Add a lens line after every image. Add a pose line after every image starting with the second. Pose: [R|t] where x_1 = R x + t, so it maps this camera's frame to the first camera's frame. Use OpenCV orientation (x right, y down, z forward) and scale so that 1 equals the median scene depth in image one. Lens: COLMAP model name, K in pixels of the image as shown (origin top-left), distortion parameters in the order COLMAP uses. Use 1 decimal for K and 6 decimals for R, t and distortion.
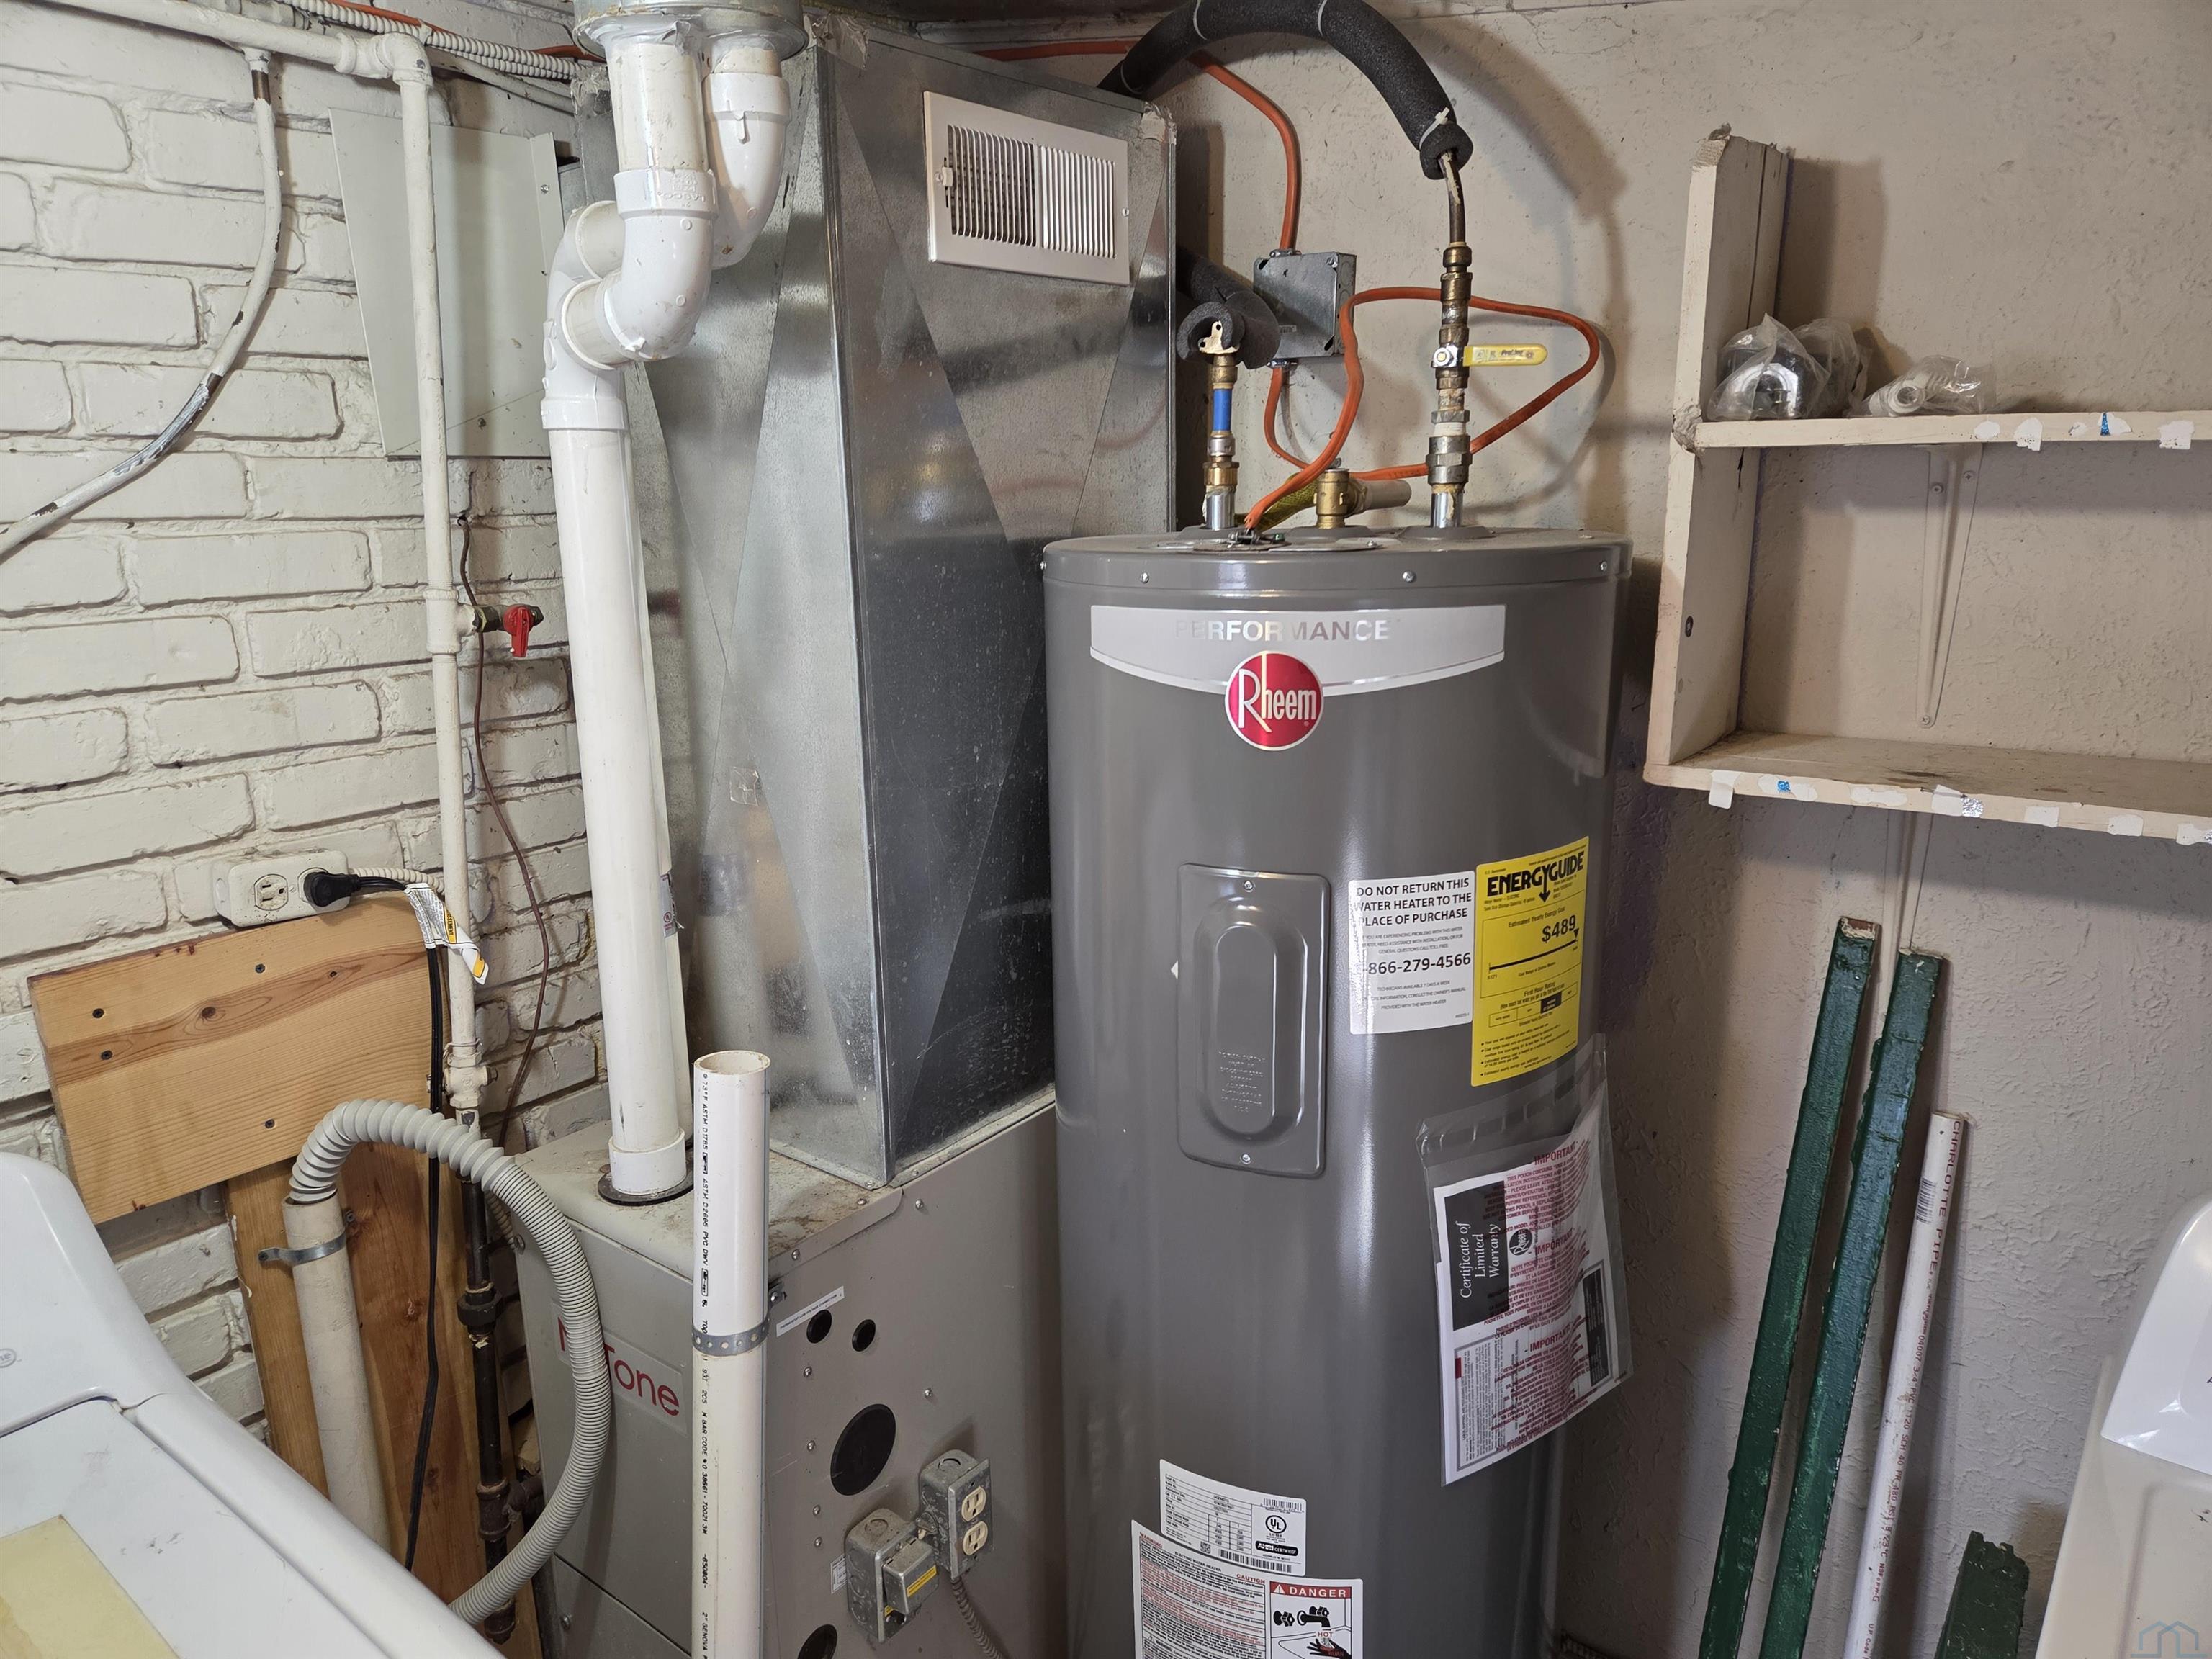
lens RADIAL K [[1474.4, 0, 1105.6], [0, 1474.4, 828.3], [0, 0, 1]] dist [0.076220, -0.069064]
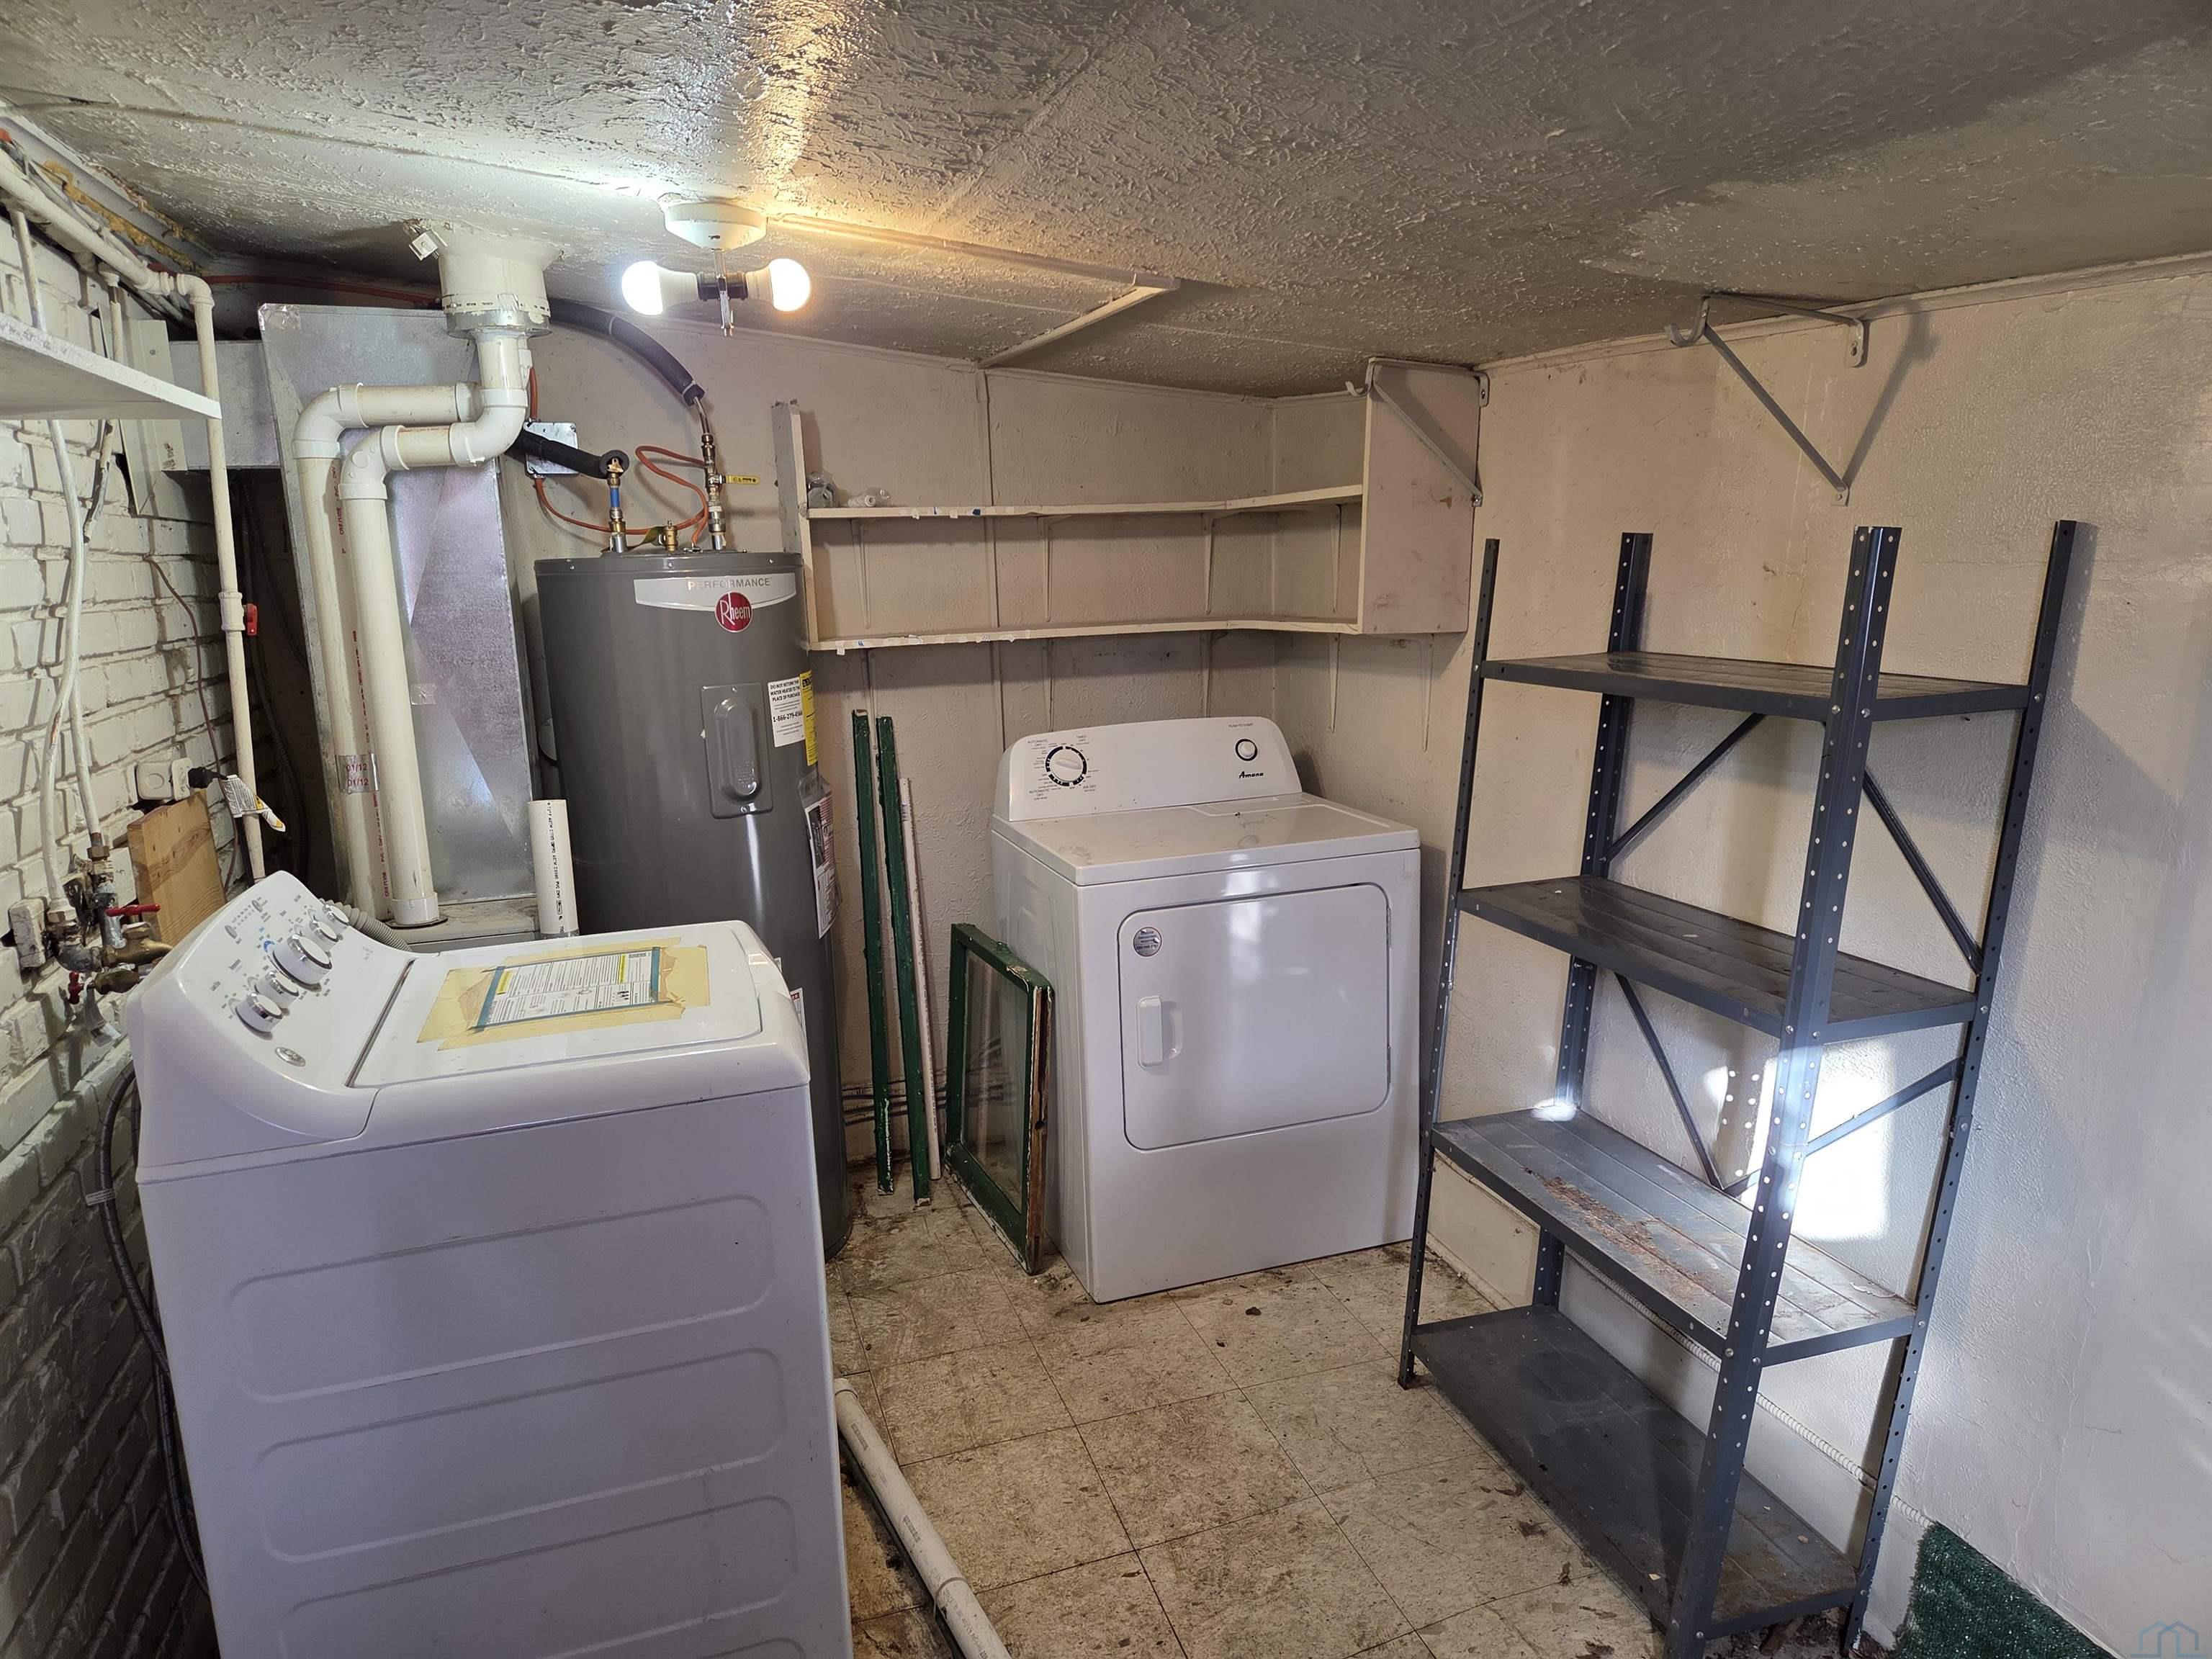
lens RADIAL K [[1474.4, 0, 1103.7], [0, 1474.4, 828.9], [0, 0, 1]] dist [0.076220, -0.069064]
pose [[0.546743, -0.158340, 0.822192, -1.547272], [0.221099, 0.974405, 0.040627, 0.285523], [-0.807581, 0.159573, 0.567758, -0.805689]]
